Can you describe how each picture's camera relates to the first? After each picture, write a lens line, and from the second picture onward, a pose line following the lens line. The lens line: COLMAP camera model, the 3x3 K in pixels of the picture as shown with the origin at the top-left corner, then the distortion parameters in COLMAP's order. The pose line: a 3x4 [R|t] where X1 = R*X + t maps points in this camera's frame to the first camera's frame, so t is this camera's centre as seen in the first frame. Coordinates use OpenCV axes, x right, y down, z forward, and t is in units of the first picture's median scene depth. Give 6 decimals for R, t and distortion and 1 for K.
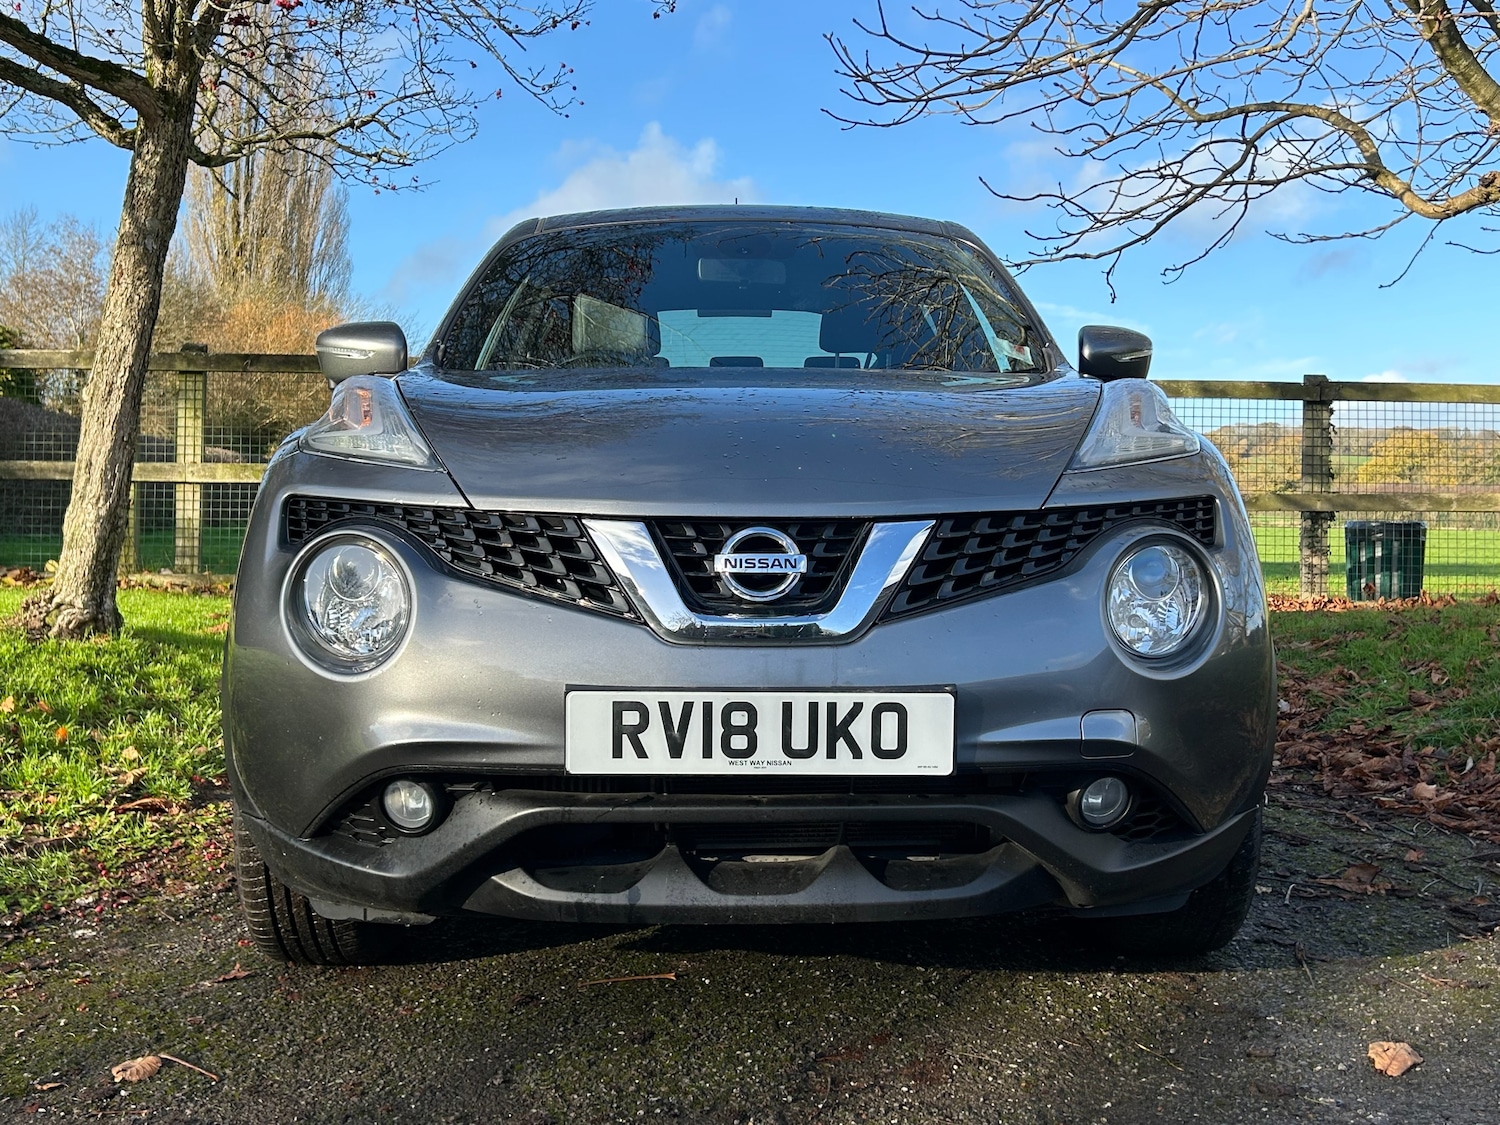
lens RADIAL K [[1572.0, 0, 751.9], [0, 1572.0, 535.2], [0, 0, 1]] dist [0.103044, -0.213719]
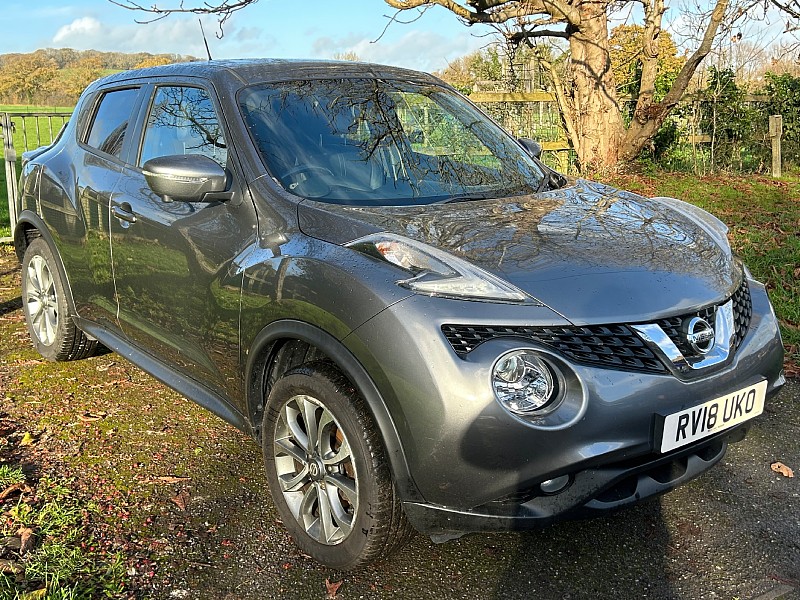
lens RADIAL K [[899.9, 0, 400.0], [0, 899.9, 300.0], [0, 0, 1]] dist [0.094321, -0.214218]
pose [[0.790749, -0.144364, 0.594873, -0.879857], [0.023794, 0.978308, 0.205786, -0.246265], [-0.611677, -0.148571, 0.777031, 0.262393]]
